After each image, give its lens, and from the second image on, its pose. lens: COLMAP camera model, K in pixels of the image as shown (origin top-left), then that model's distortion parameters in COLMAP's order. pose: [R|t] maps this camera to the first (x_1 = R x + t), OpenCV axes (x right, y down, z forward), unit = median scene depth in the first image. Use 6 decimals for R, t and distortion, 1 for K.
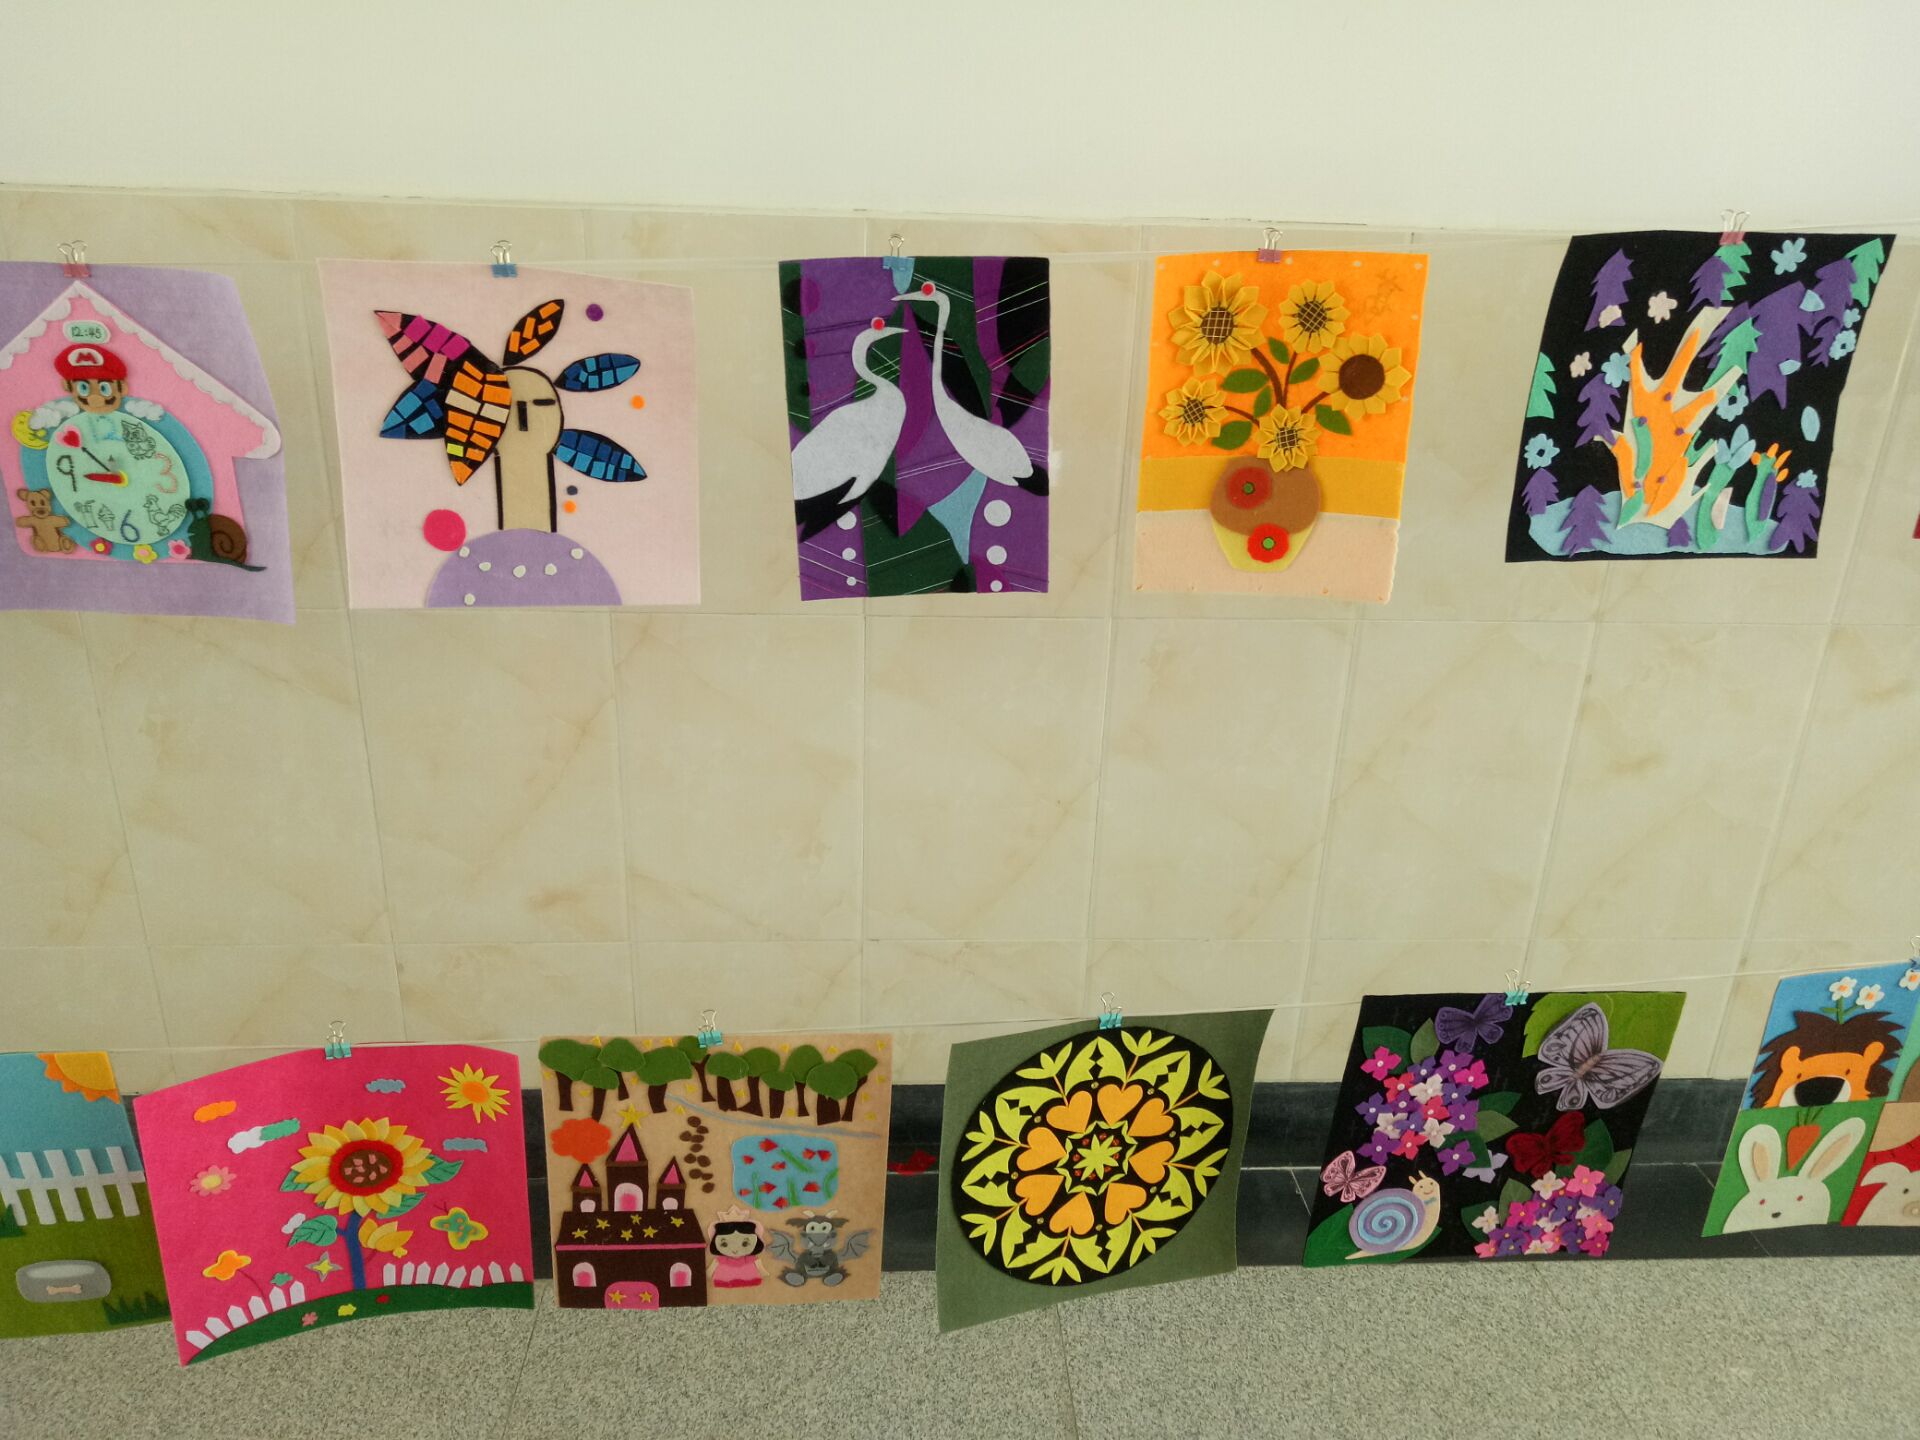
lens RADIAL K [[1456.6, 0, 960.0], [0, 1456.6, 720.0], [0, 0, 1]] dist [0.010026, 0.011901]
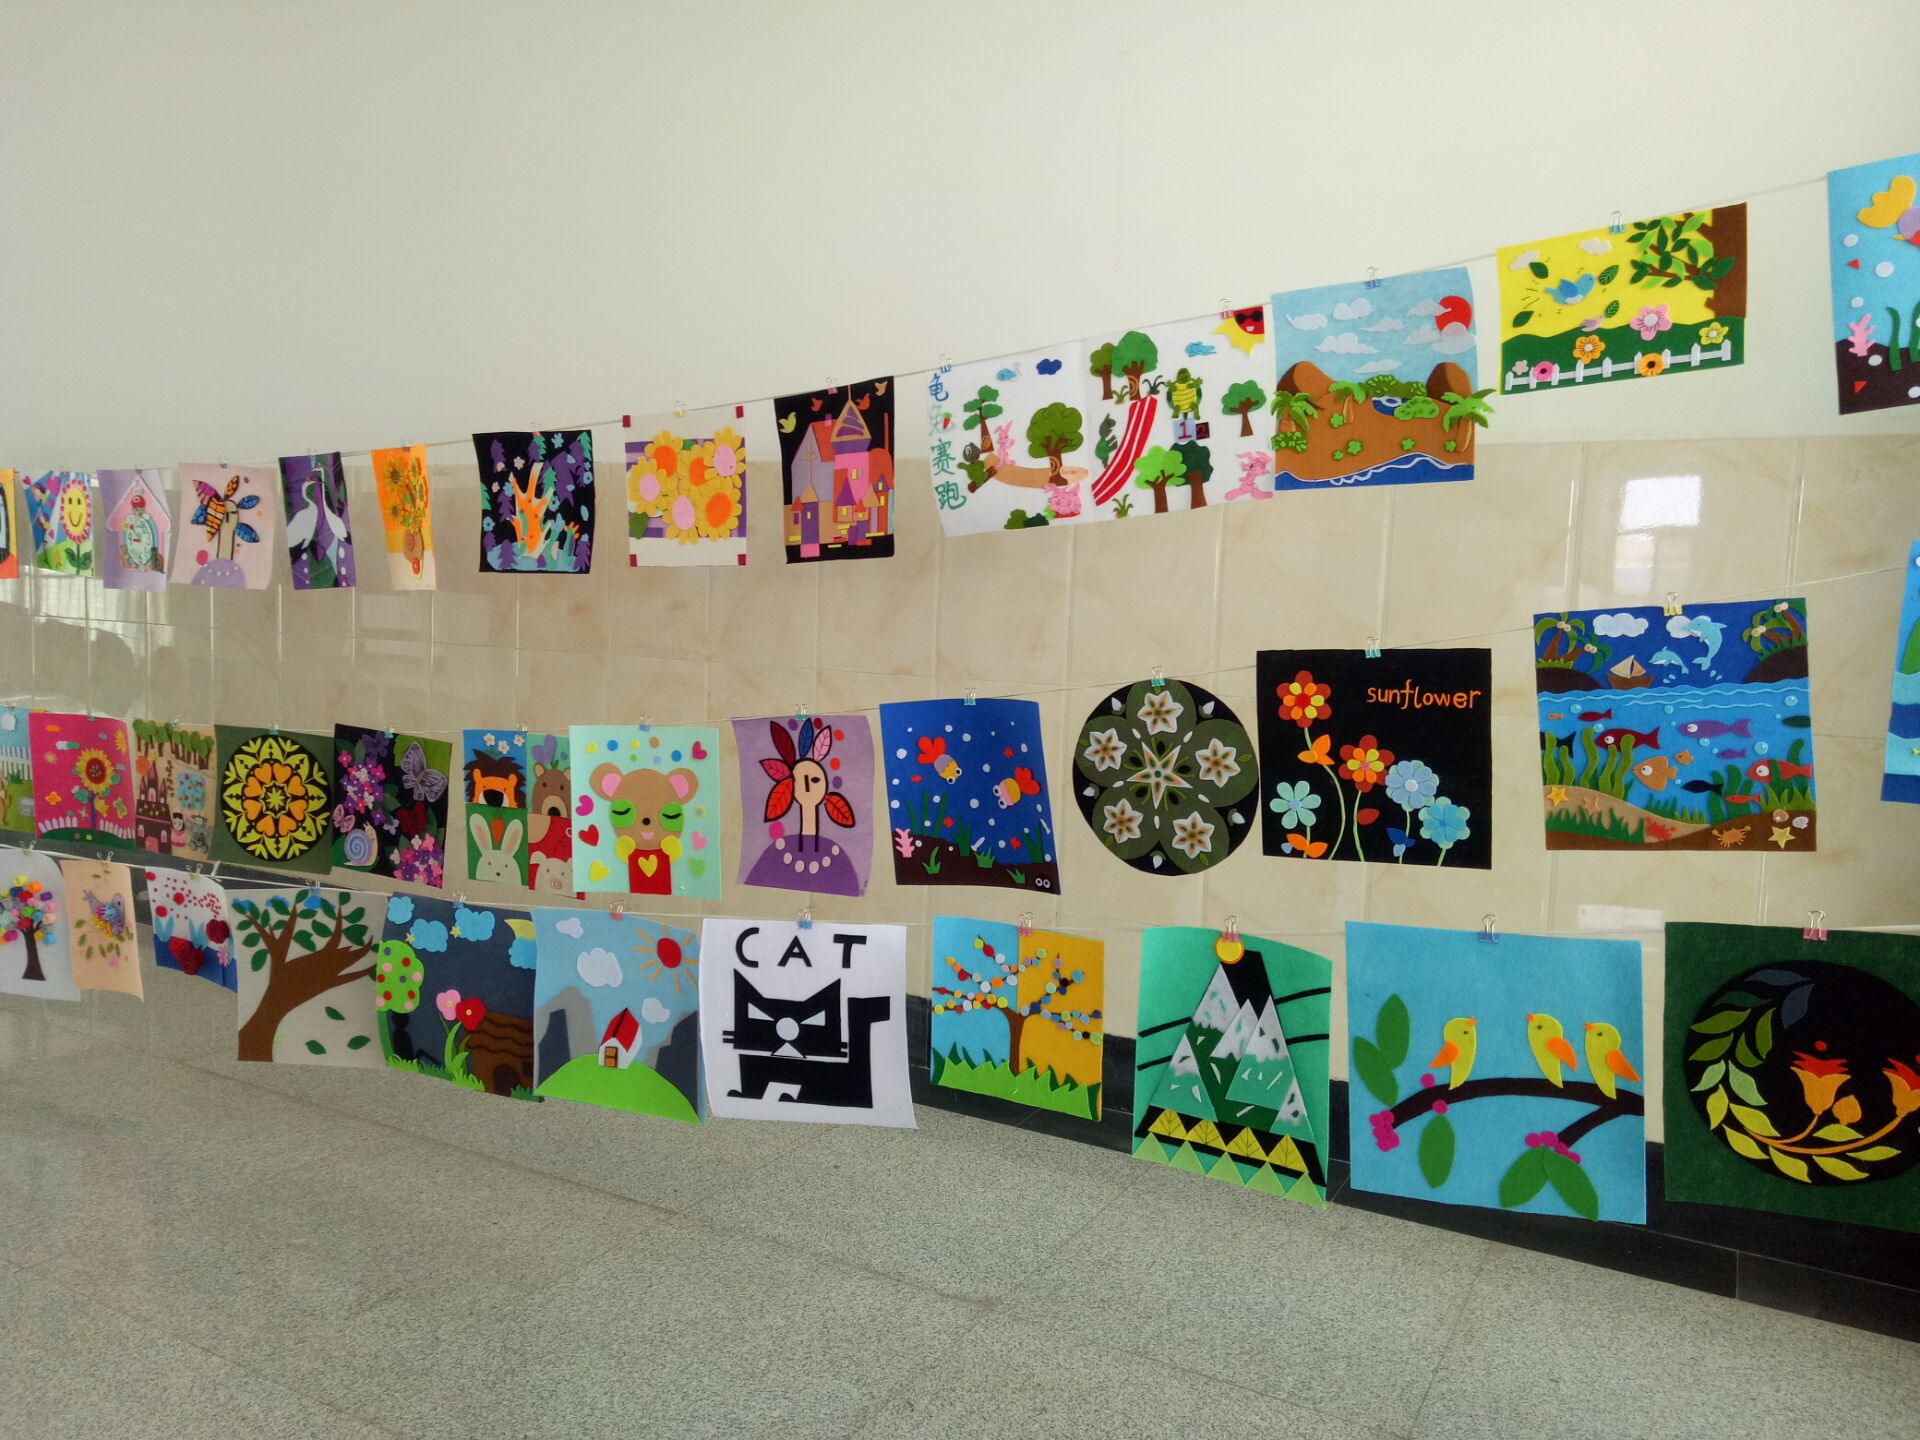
lens RADIAL K [[1456.6, 0, 960.0], [0, 1456.6, 720.0], [0, 0, 1]] dist [0.010026, 0.011901]
pose [[0.844374, 0.047396, -0.533653, 2.321941], [-0.210386, 0.945397, -0.248920, 0.540932], [0.492717, 0.322455, 0.808241, -0.419135]]
